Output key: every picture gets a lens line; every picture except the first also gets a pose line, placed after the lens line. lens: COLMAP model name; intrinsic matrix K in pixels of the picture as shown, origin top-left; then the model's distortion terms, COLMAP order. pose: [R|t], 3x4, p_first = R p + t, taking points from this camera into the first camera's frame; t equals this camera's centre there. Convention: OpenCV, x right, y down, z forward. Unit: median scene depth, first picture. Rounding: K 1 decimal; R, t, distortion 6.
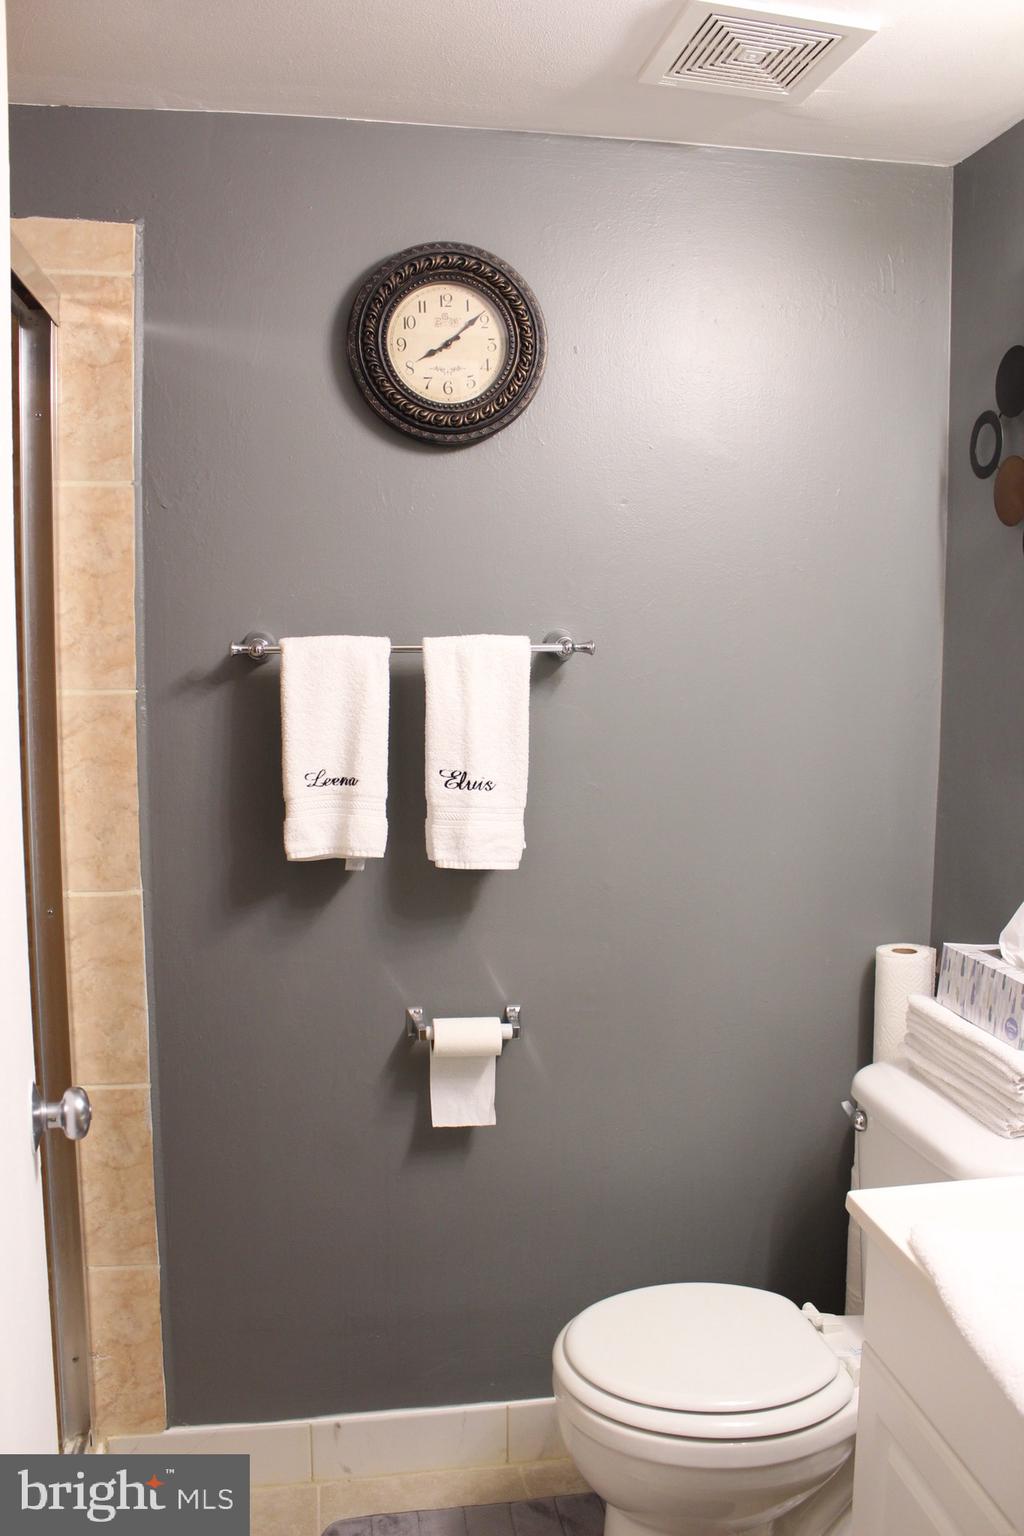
lens RADIAL K [[1270.6, 0, 512.0], [0, 1270.6, 768.0], [0, 0, 1]] dist [-0.165975, 0.137493]
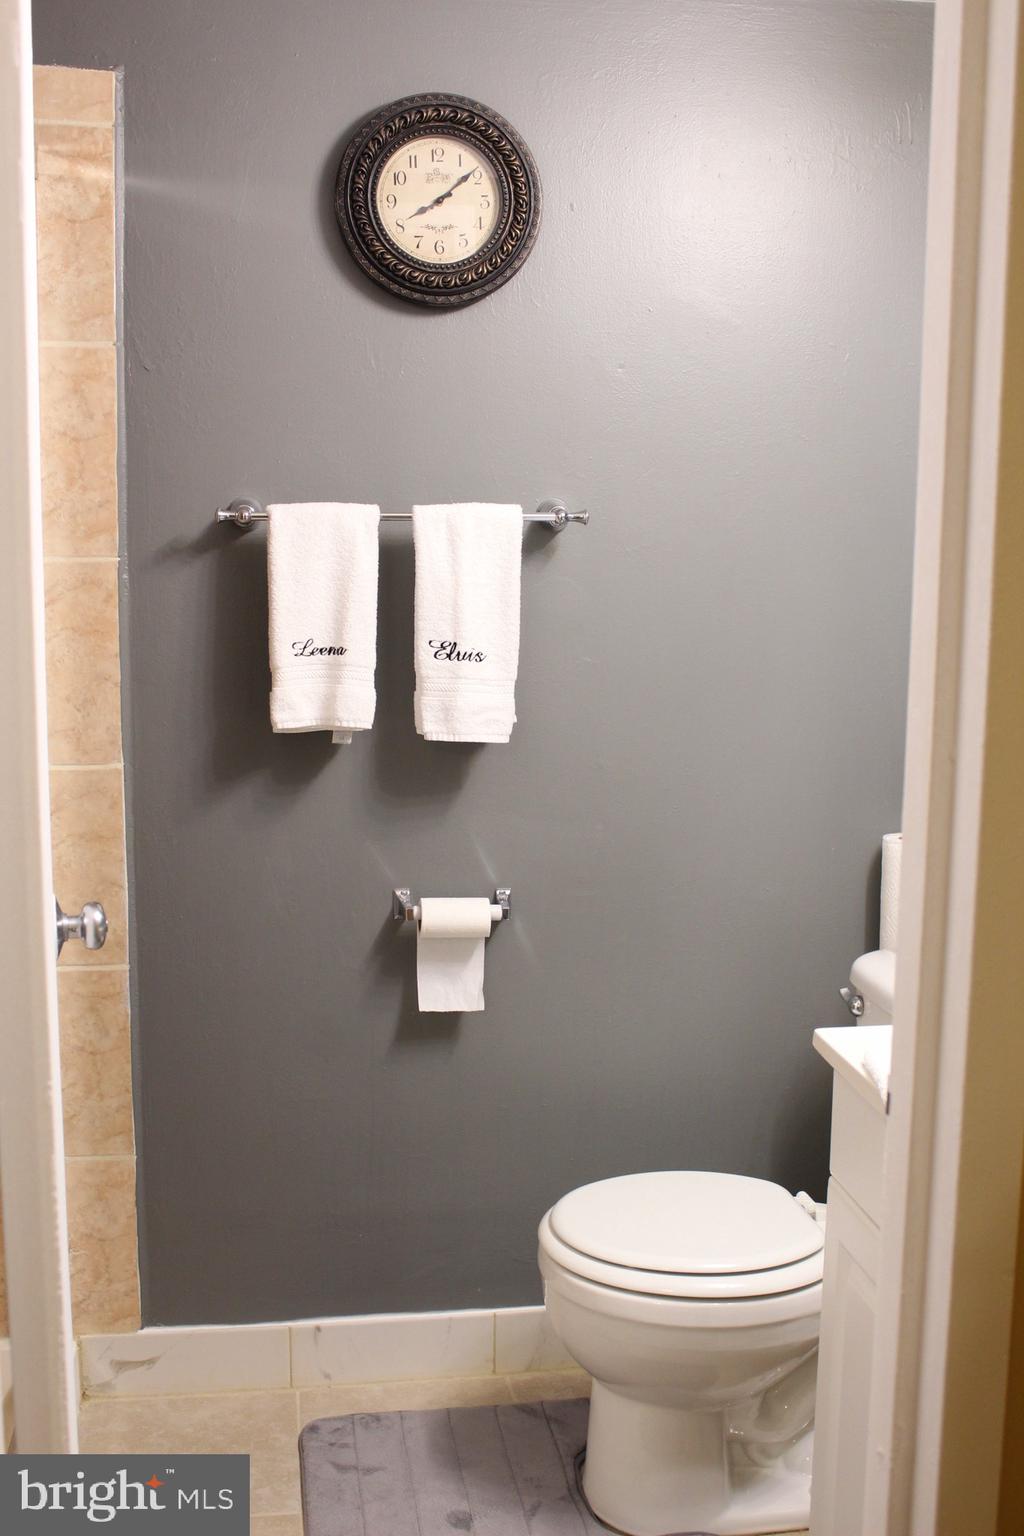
lens RADIAL K [[1582.4, 0, 503.8], [0, 1582.4, 763.7], [0, 0, 1]] dist [-0.121748, 0.121589]
pose [[0.999934, 0.007292, -0.008860, 0.012440], [-0.006923, 0.999134, 0.041037, 0.046159], [0.009152, -0.040973, 0.999118, -0.226361]]
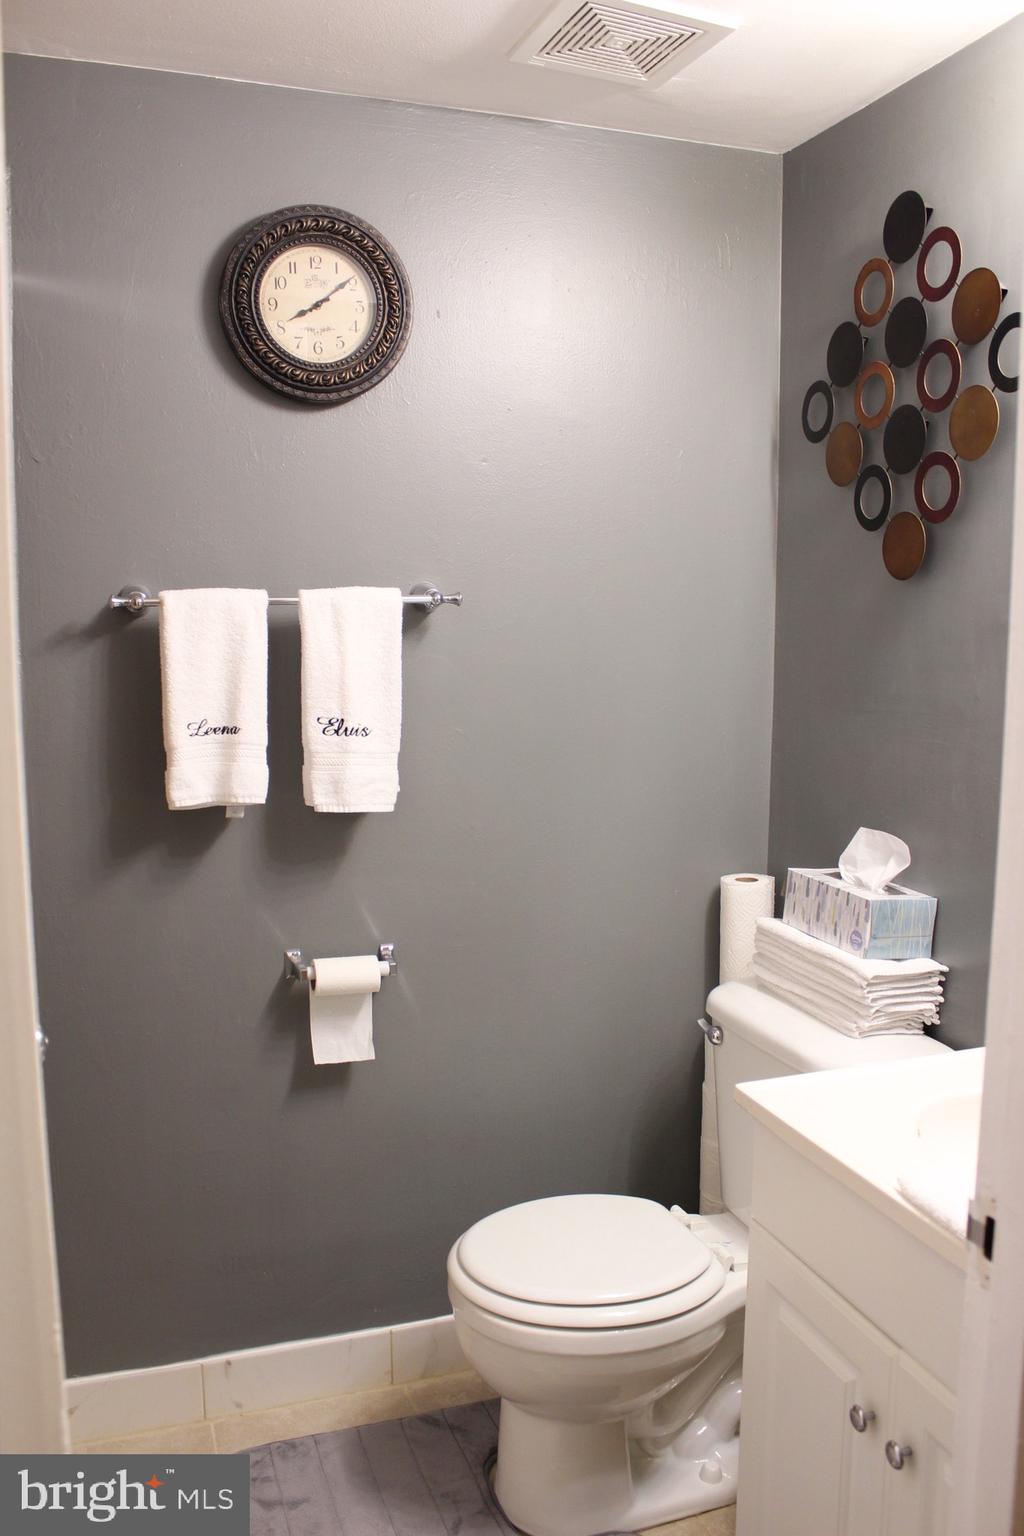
lens RADIAL K [[1270.6, 0, 512.0], [0, 1270.6, 768.0], [0, 0, 1]] dist [-0.165975, 0.137493]
pose [[0.985123, -0.024184, 0.170139, -0.077267], [0.019887, 0.999440, 0.026915, 0.017989], [-0.170695, -0.023131, 0.985052, -0.045219]]
